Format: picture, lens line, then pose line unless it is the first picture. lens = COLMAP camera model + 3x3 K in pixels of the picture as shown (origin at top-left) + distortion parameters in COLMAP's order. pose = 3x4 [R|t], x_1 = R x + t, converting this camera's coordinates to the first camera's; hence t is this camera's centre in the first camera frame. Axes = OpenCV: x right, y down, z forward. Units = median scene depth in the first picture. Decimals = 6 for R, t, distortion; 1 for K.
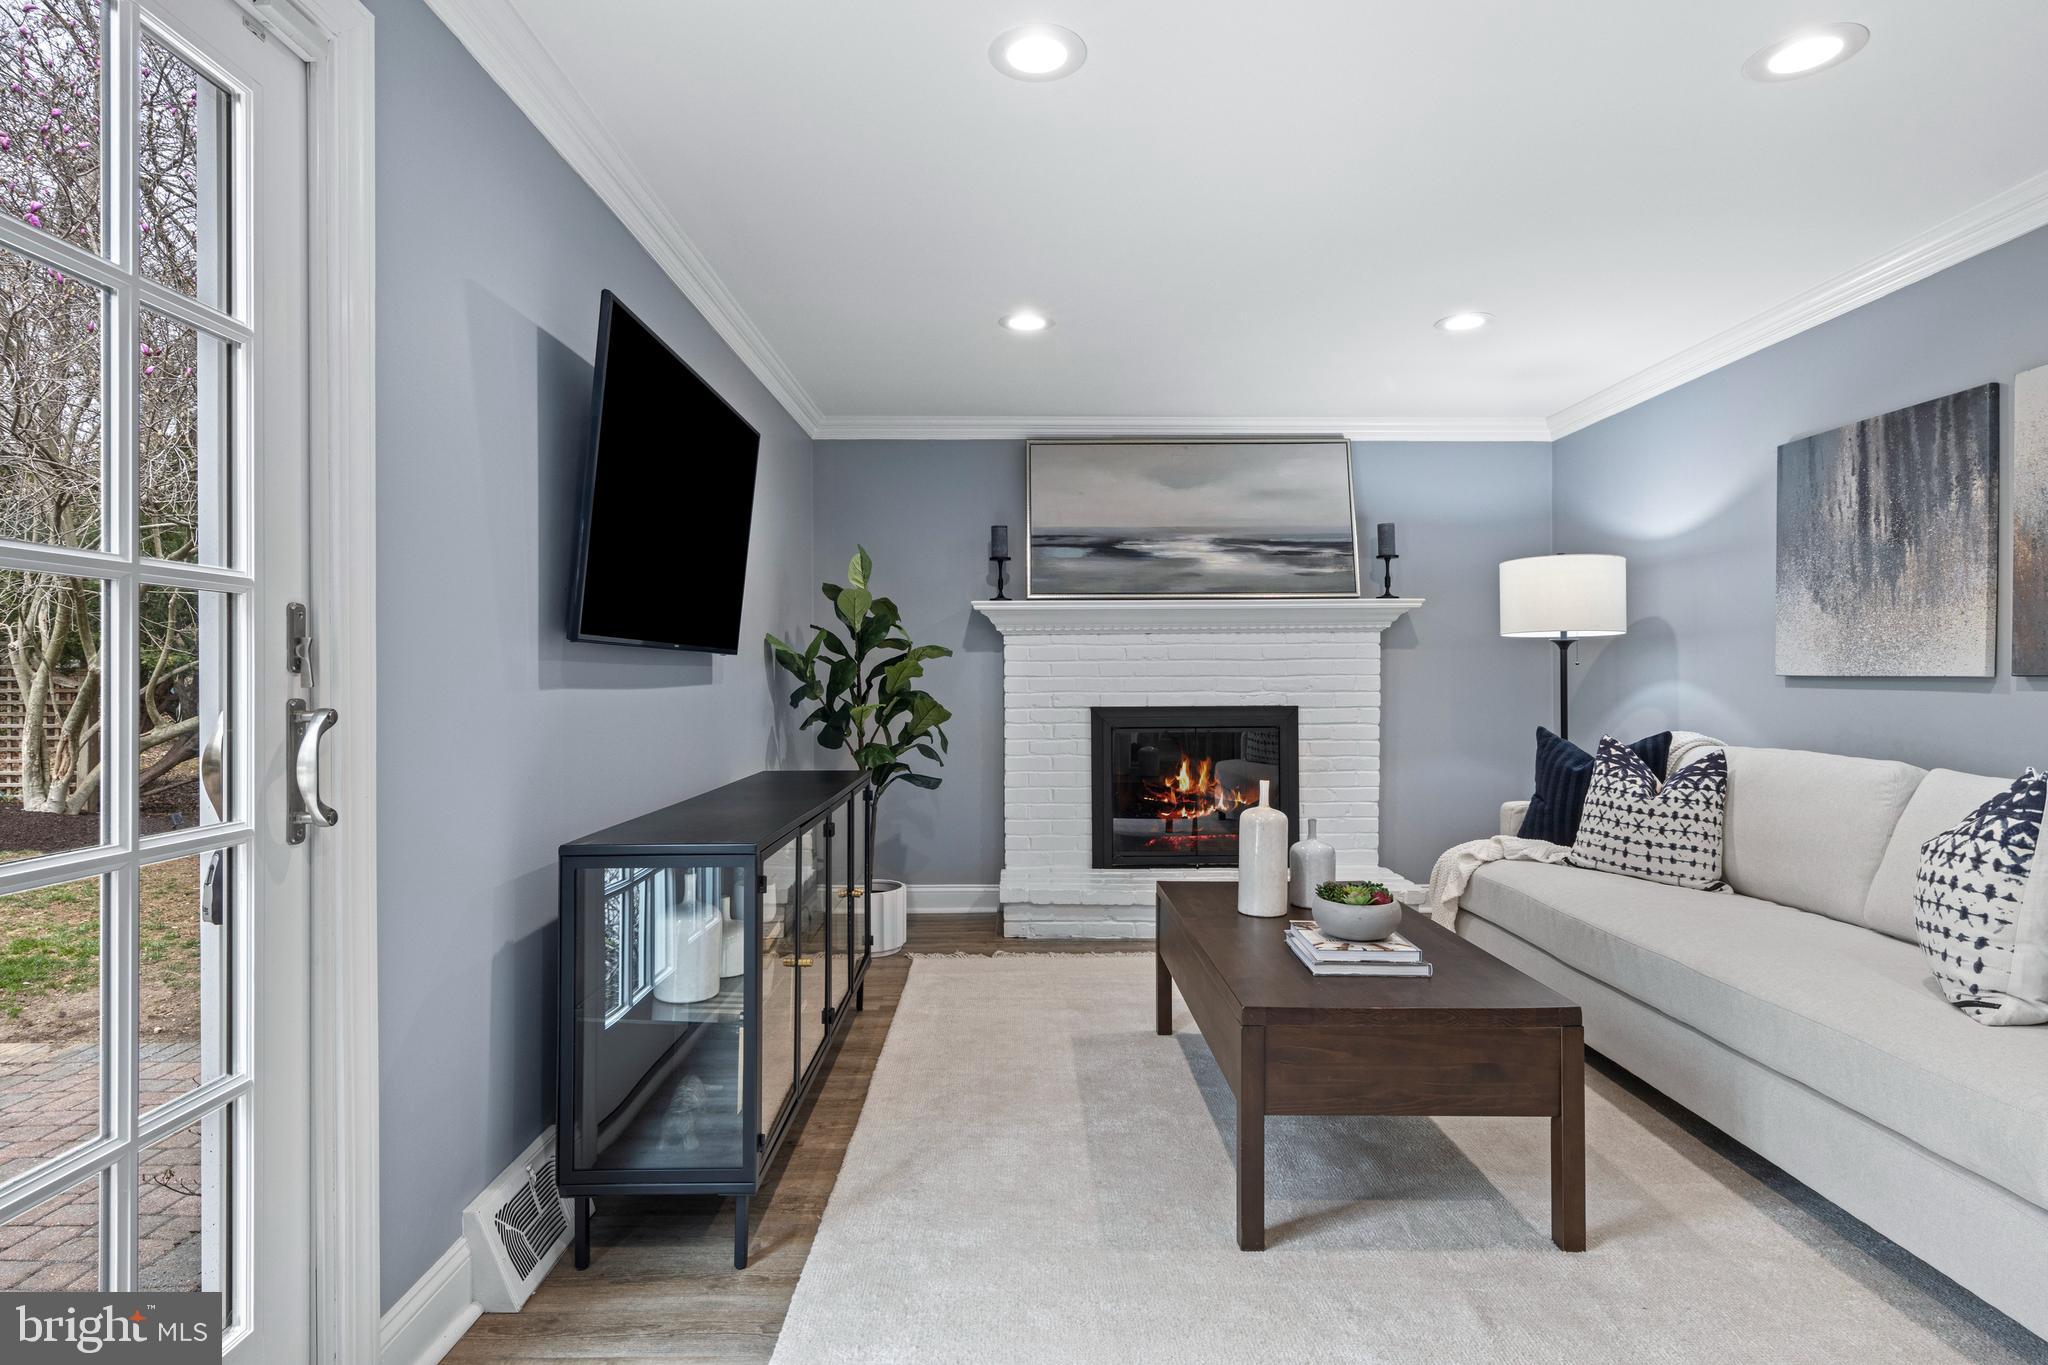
lens RADIAL K [[1043.6, 0, 1019.1], [0, 1043.6, 677.3], [0, 0, 1]] dist [0.015089, -0.005557]
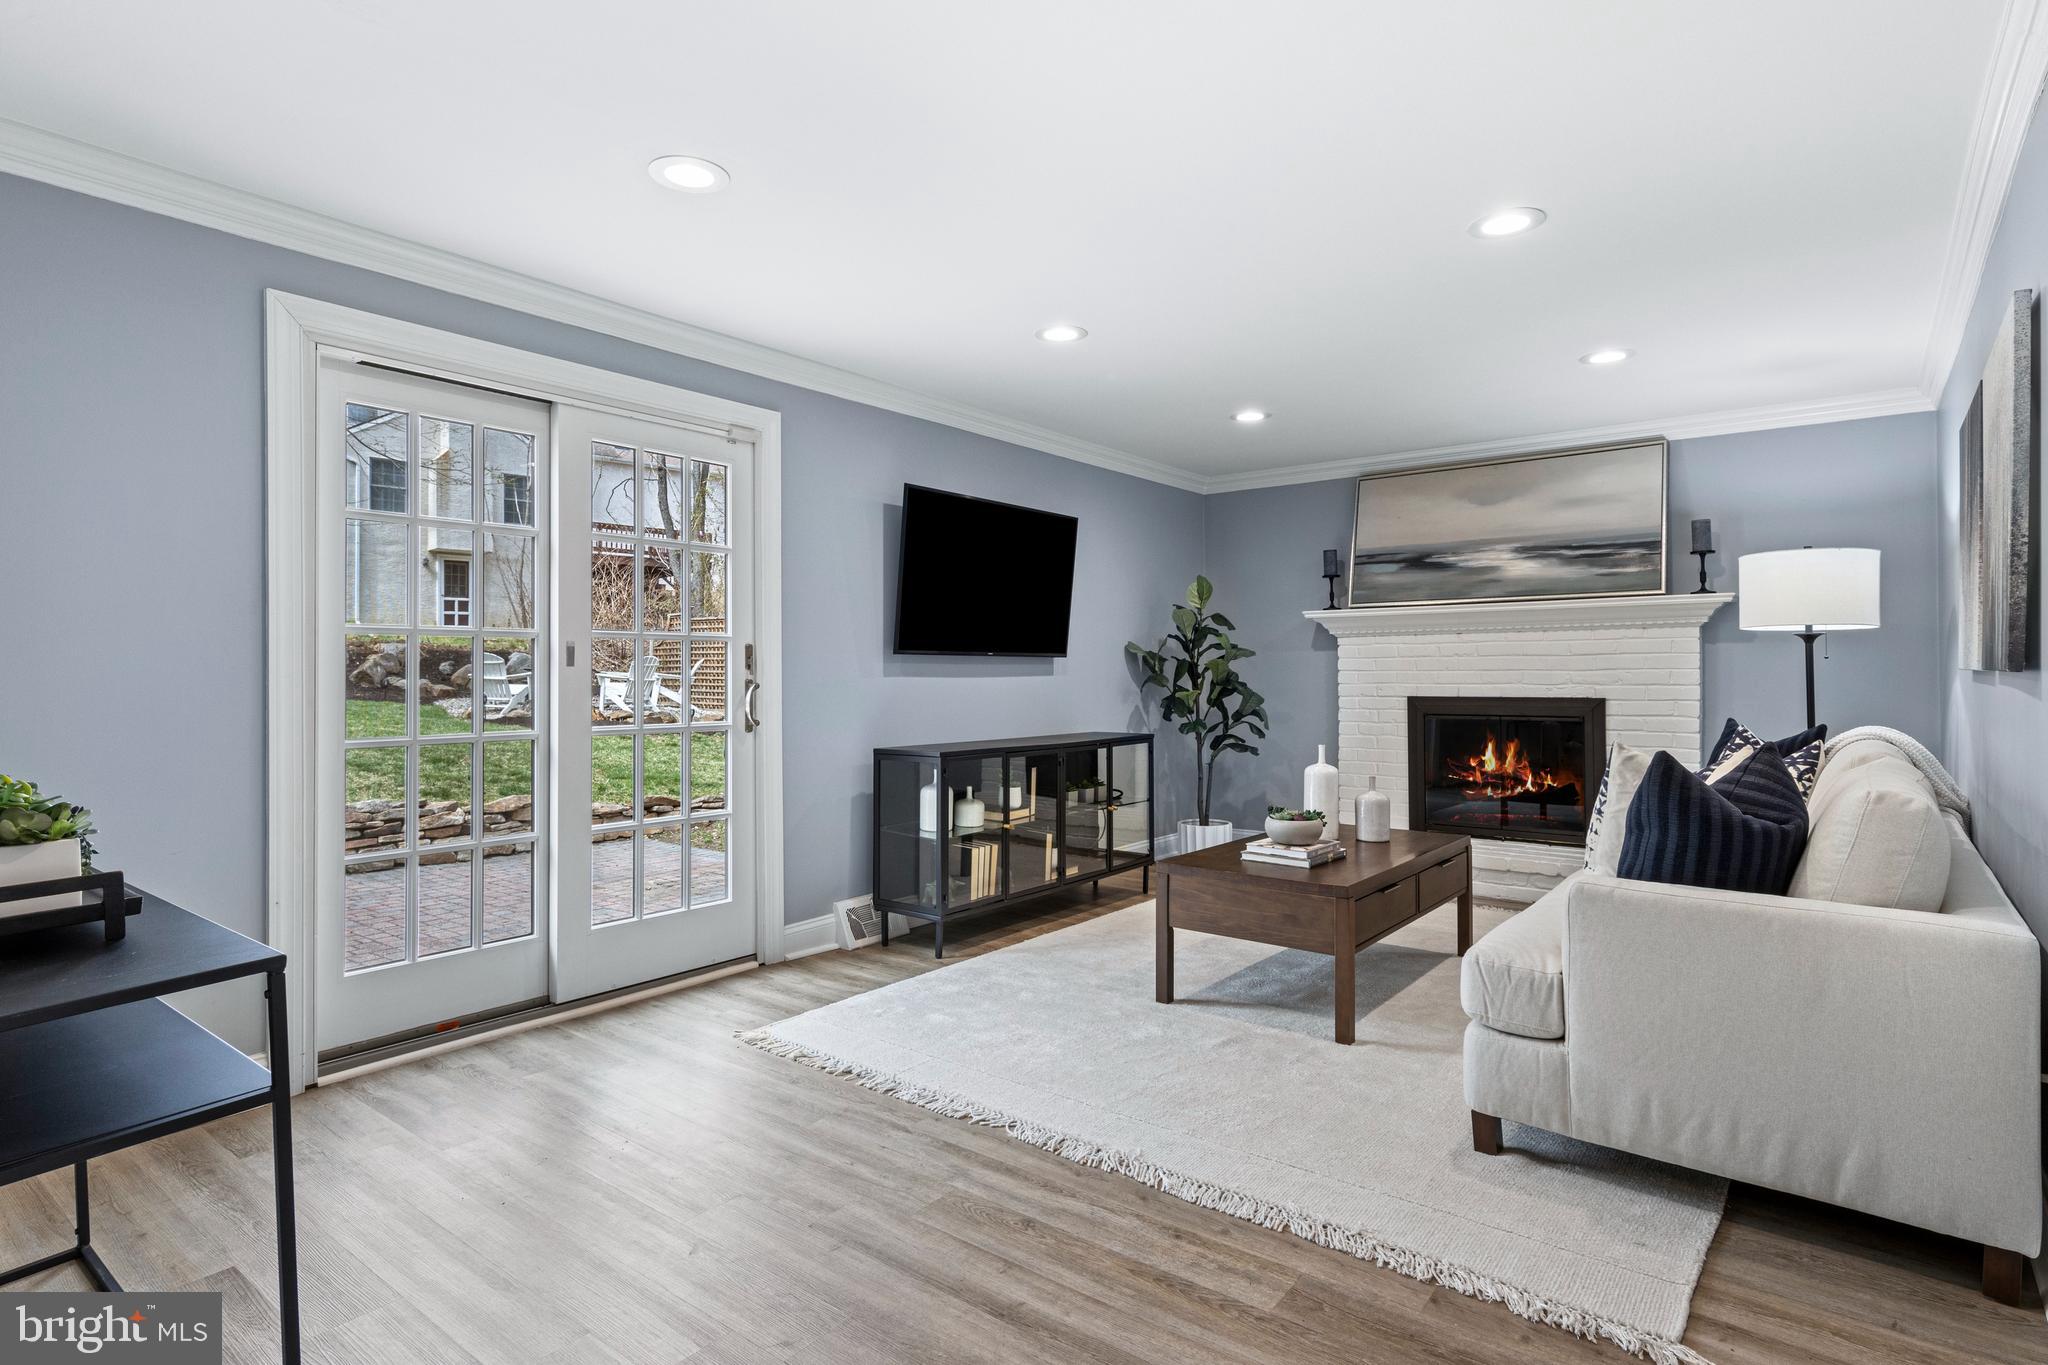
lens RADIAL K [[1043.6, 0, 1023.3], [0, 1043.6, 673.1], [0, 0, 1]] dist [0.015089, -0.005557]
pose [[0.785249, 0.001265, -0.619178, 0.721639], [0.000101, 0.999998, 0.002171, -0.000666], [0.619179, -0.001767, 0.785247, -0.321775]]
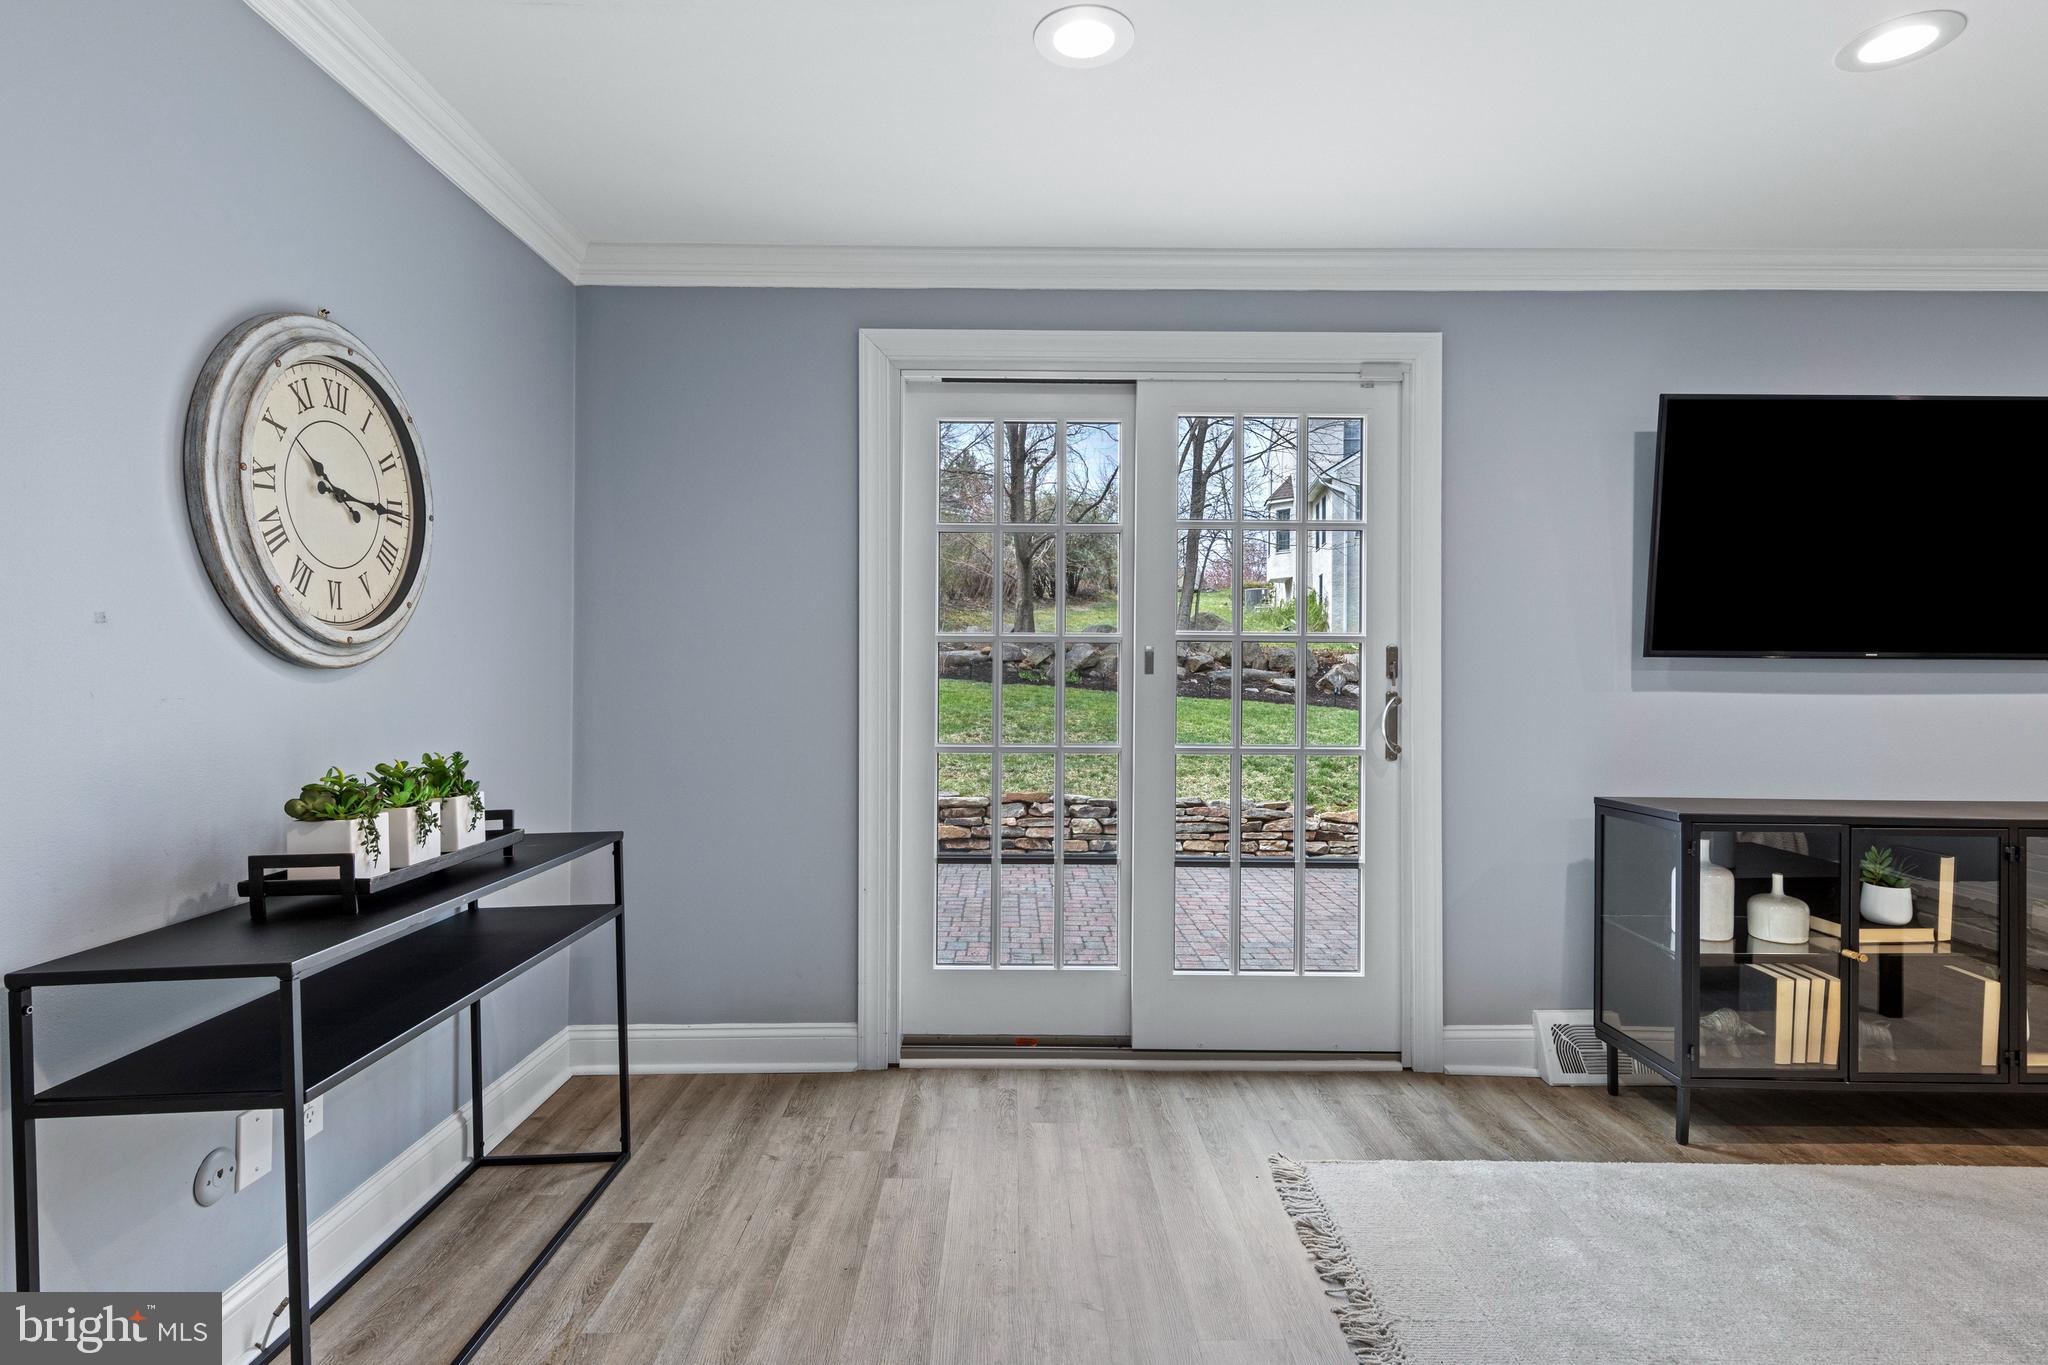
lens RADIAL K [[1043.6, 0, 1030.7], [0, 1043.6, 681.6], [0, 0, 1]] dist [0.015089, -0.005557]
pose [[0.005754, 0.004149, -0.999975, 0.644564], [-0.005720, 0.999975, 0.004116, -0.001723], [0.999967, 0.005696, 0.005778, 0.124108]]
